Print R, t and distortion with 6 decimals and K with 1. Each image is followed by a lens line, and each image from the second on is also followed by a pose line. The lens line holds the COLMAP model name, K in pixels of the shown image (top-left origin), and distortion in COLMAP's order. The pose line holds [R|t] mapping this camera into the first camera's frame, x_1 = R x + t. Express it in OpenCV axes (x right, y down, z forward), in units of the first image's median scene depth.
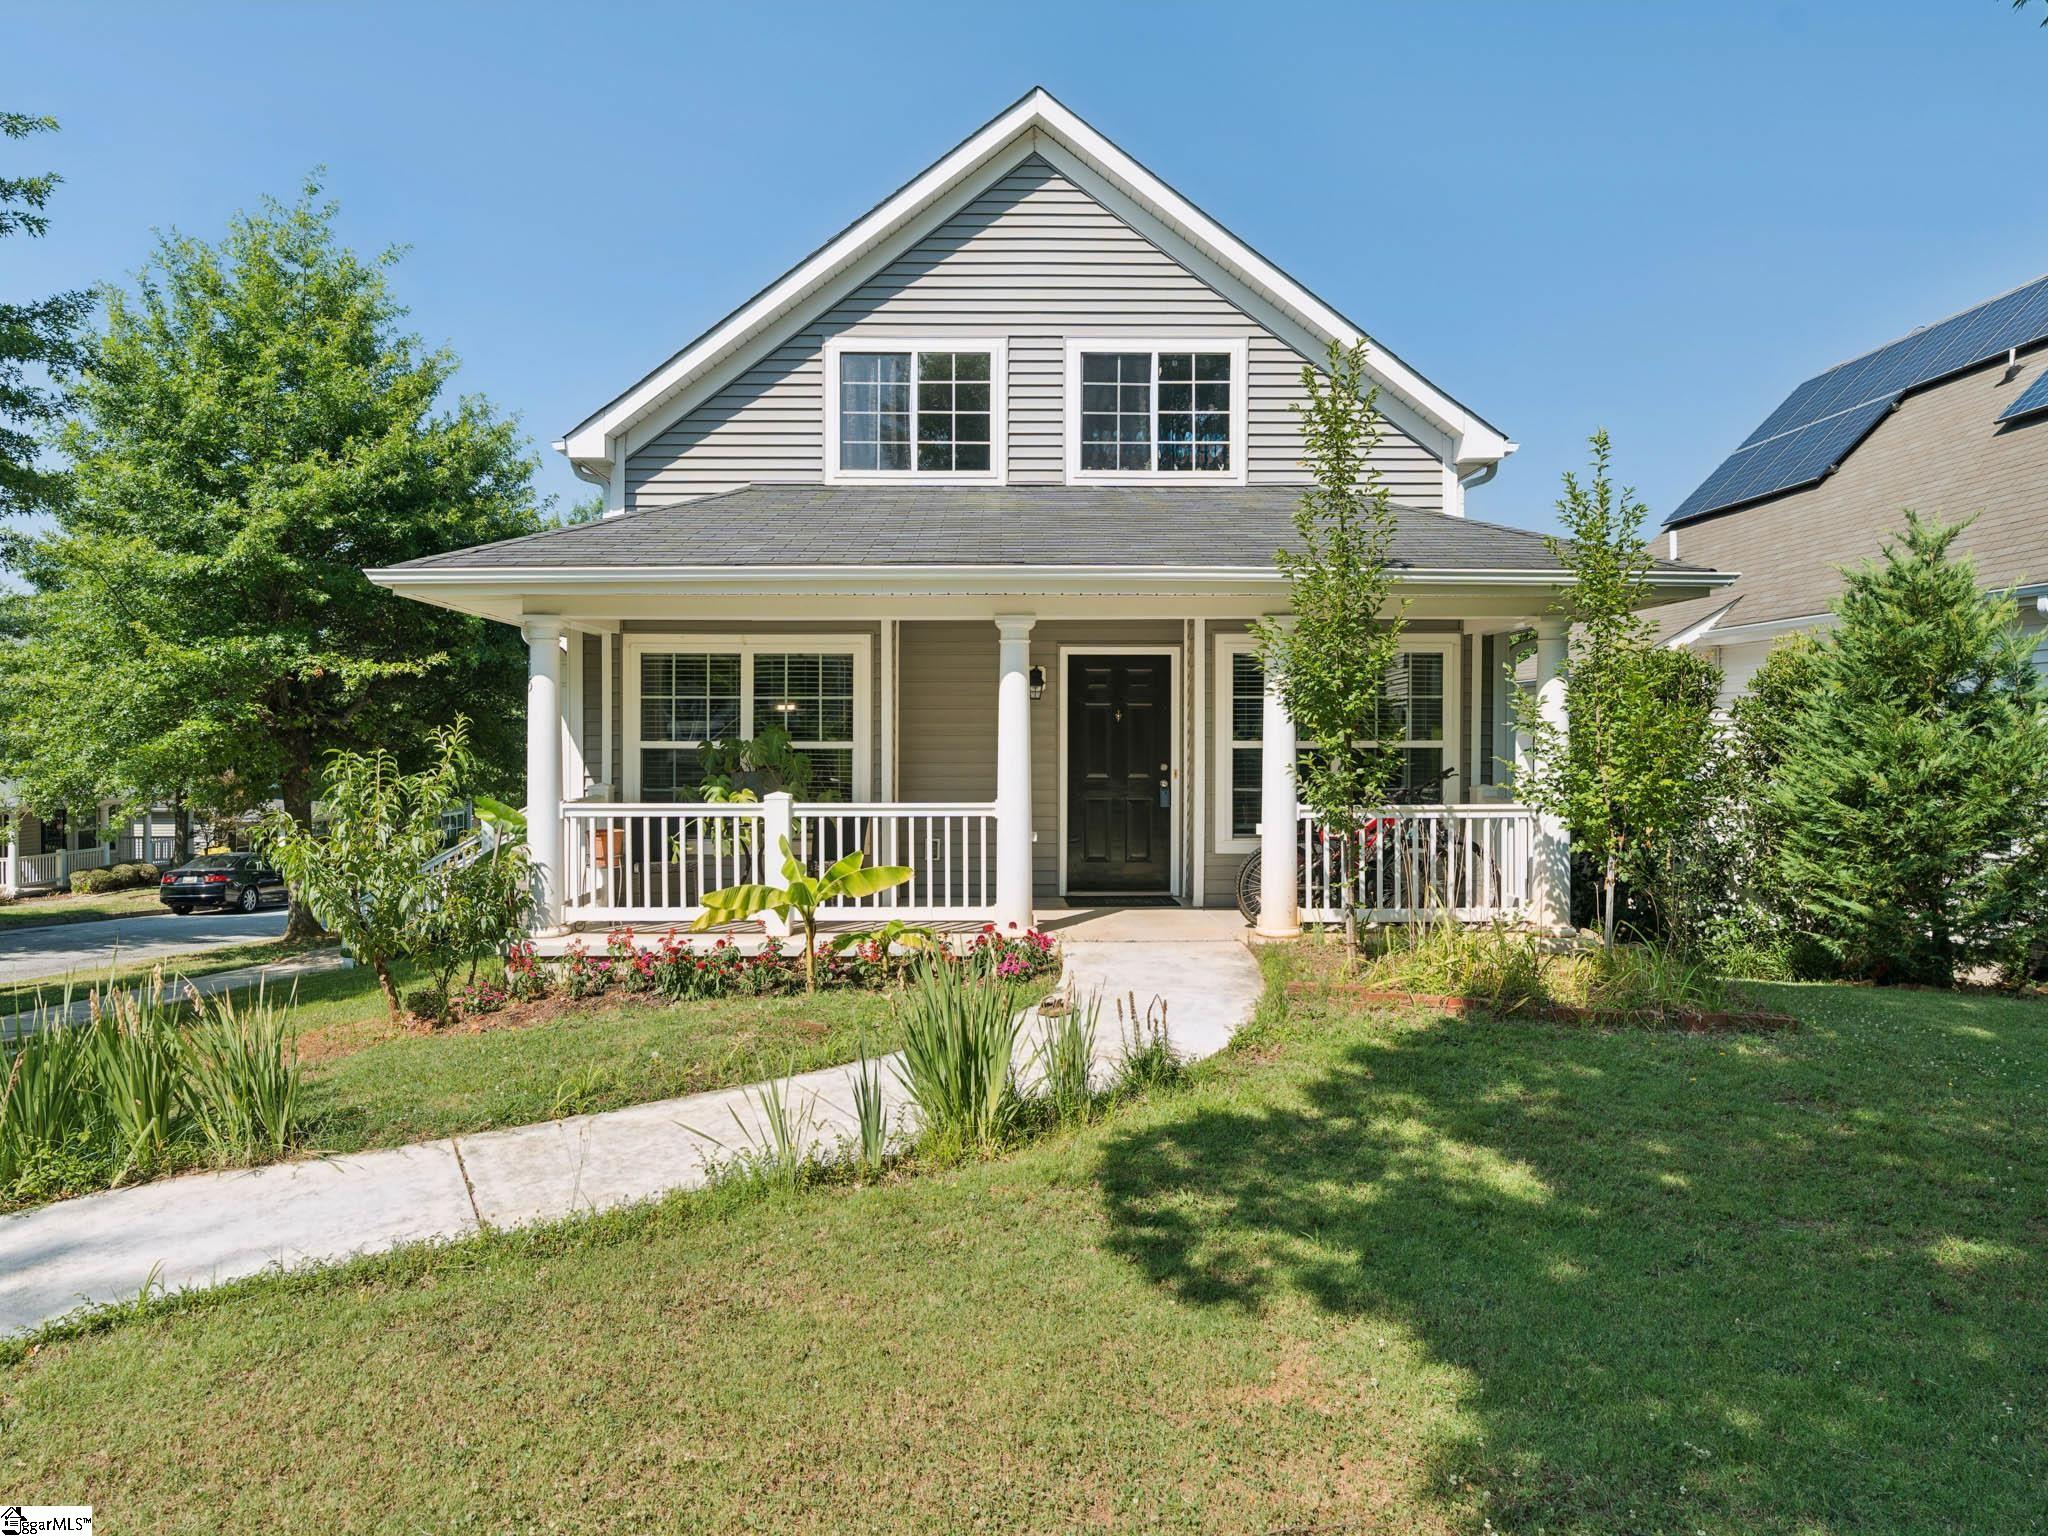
lens RADIAL K [[1657.5, 0, 1024.0], [0, 1657.5, 768.0], [0, 0, 1]] dist [-0.004106, -0.000215]
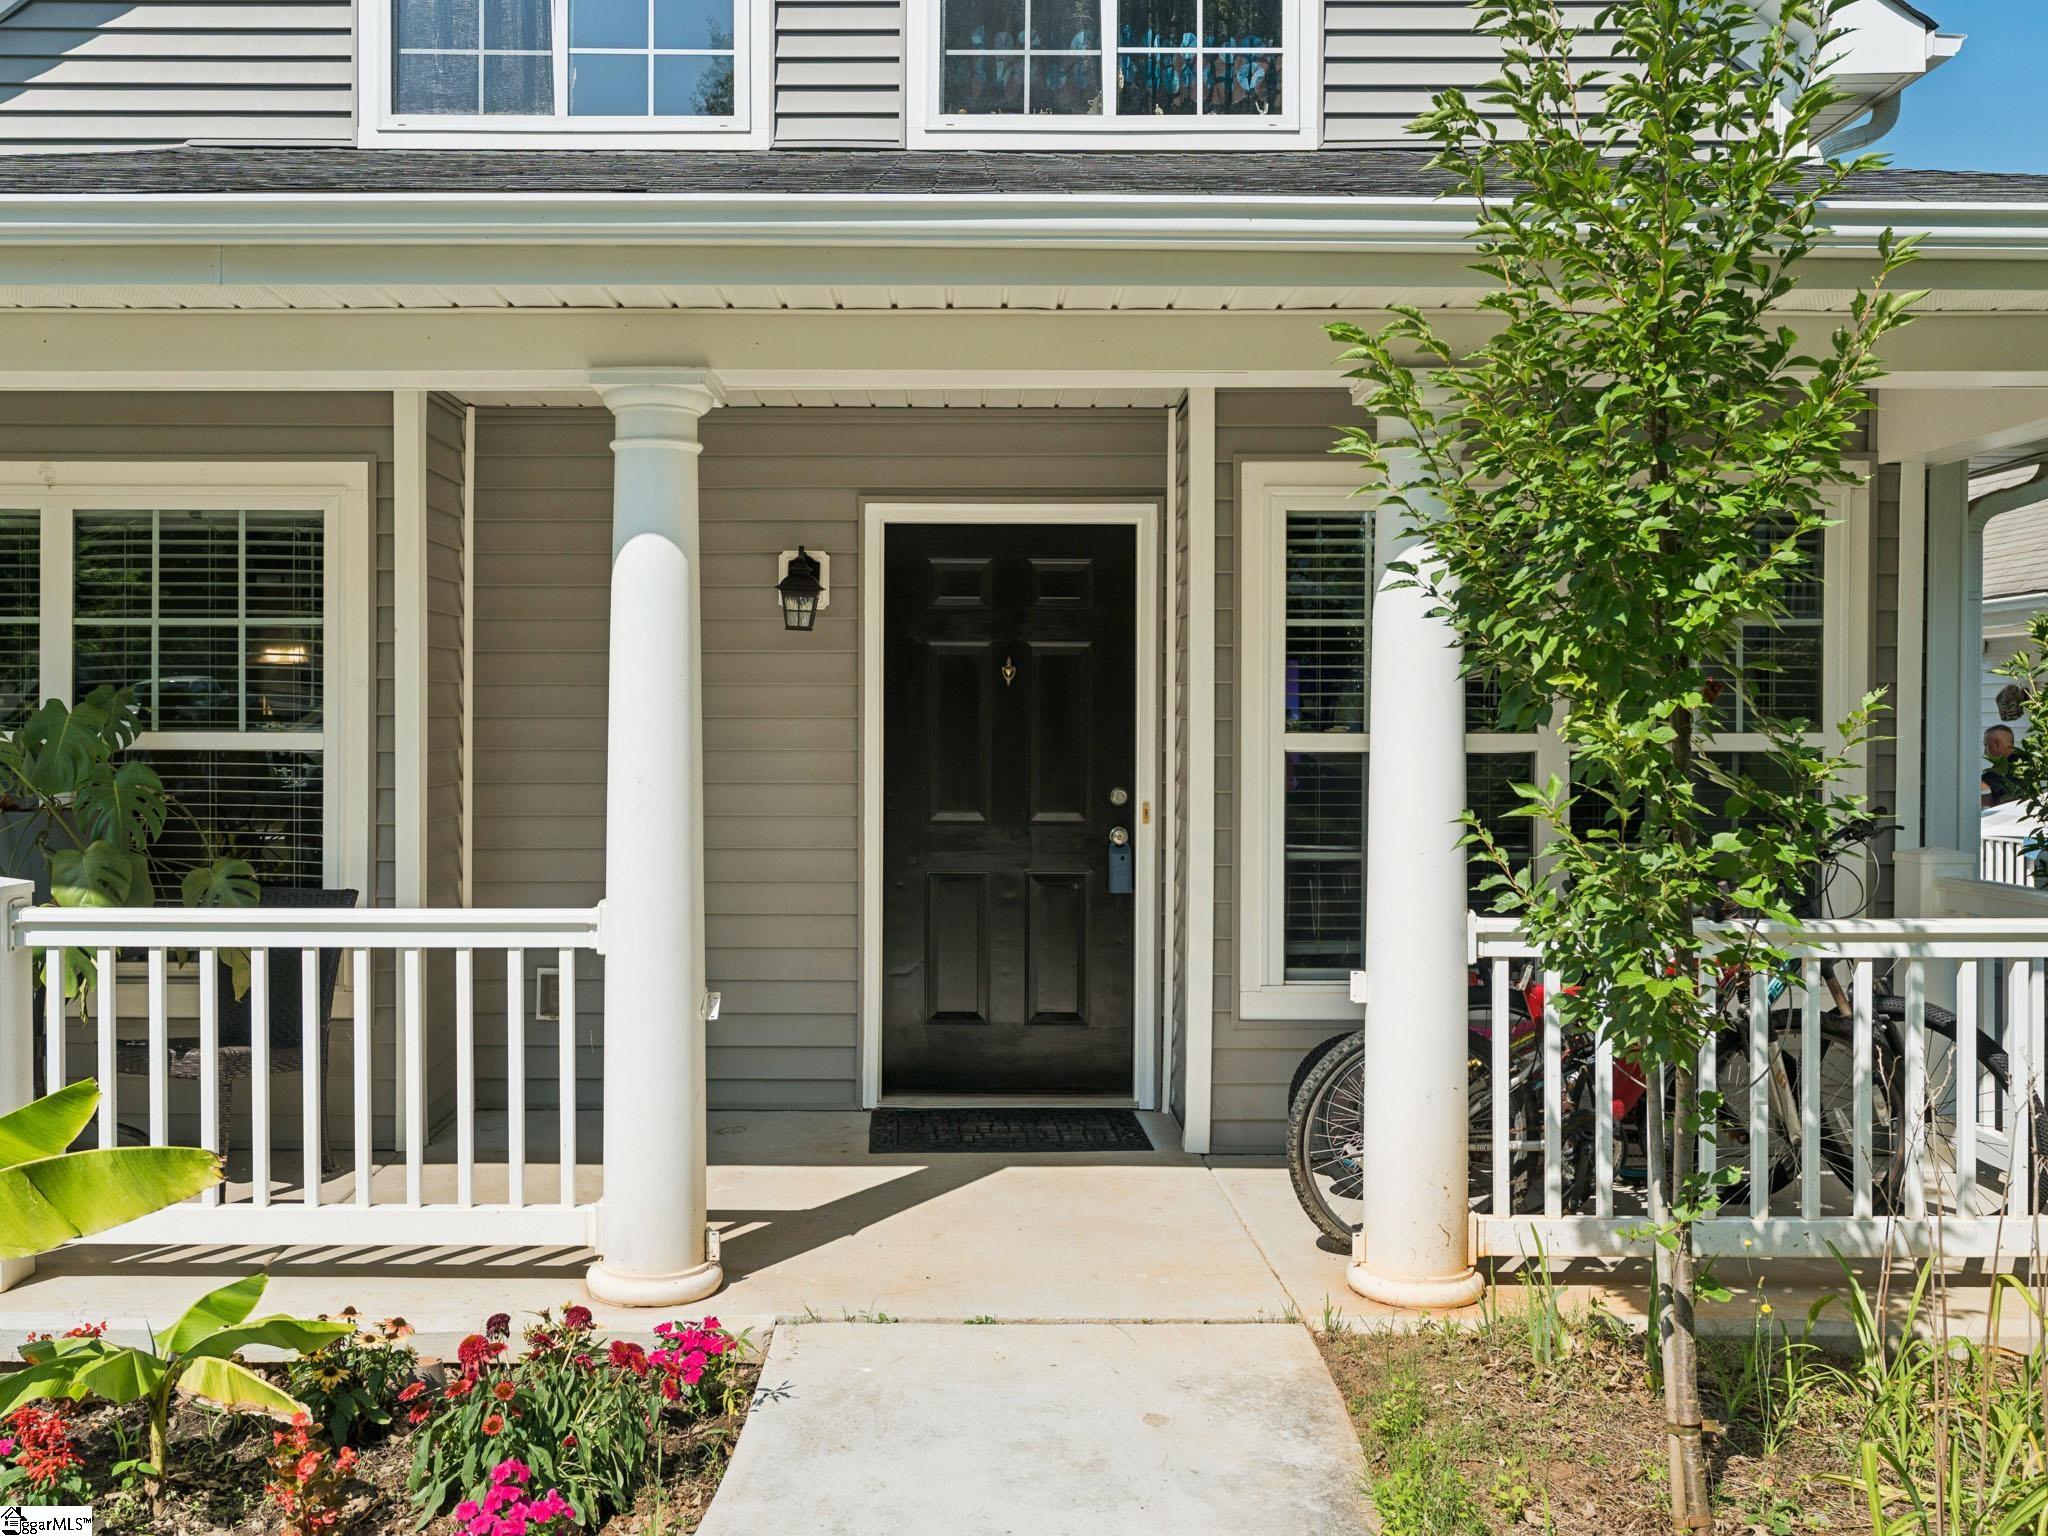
lens RADIAL K [[1665.1, 0, 1024.0], [0, 1665.1, 768.0], [0, 0, 1]] dist [0.010714, 0.000608]
pose [[0.999471, 0.003257, -0.032347, 0.076801], [-0.003062, 0.999977, 0.006078, -0.010397], [0.032366, -0.005976, 0.999458, 0.603804]]
